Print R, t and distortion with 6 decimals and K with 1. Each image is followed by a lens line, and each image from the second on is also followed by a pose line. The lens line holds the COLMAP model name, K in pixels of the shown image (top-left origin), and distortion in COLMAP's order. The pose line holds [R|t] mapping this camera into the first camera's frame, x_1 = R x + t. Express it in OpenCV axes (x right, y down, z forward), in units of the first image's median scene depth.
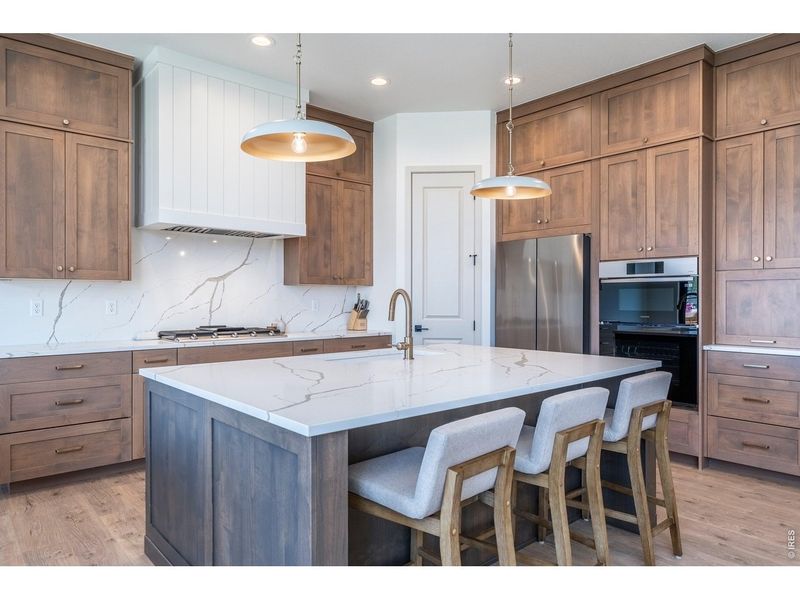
lens RADIAL K [[530.8, 0, 400.7], [0, 530.8, 300.4], [0, 0, 1]] dist [0.004494, -0.003454]
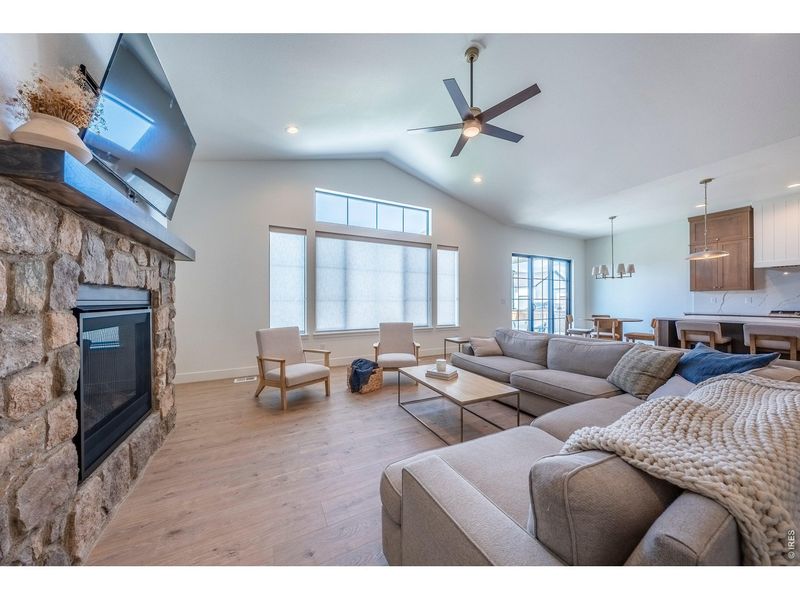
lens RADIAL K [[281.2, 0, 406.3], [0, 281.2, 299.1], [0, 0, 1]] dist [-0.004929, 0.000708]
pose [[-0.220806, -0.011041, -0.975255, 1.172305], [0.000267, 0.999935, -0.011381, 0.022357], [0.975318, -0.002774, -0.220789, -0.339256]]
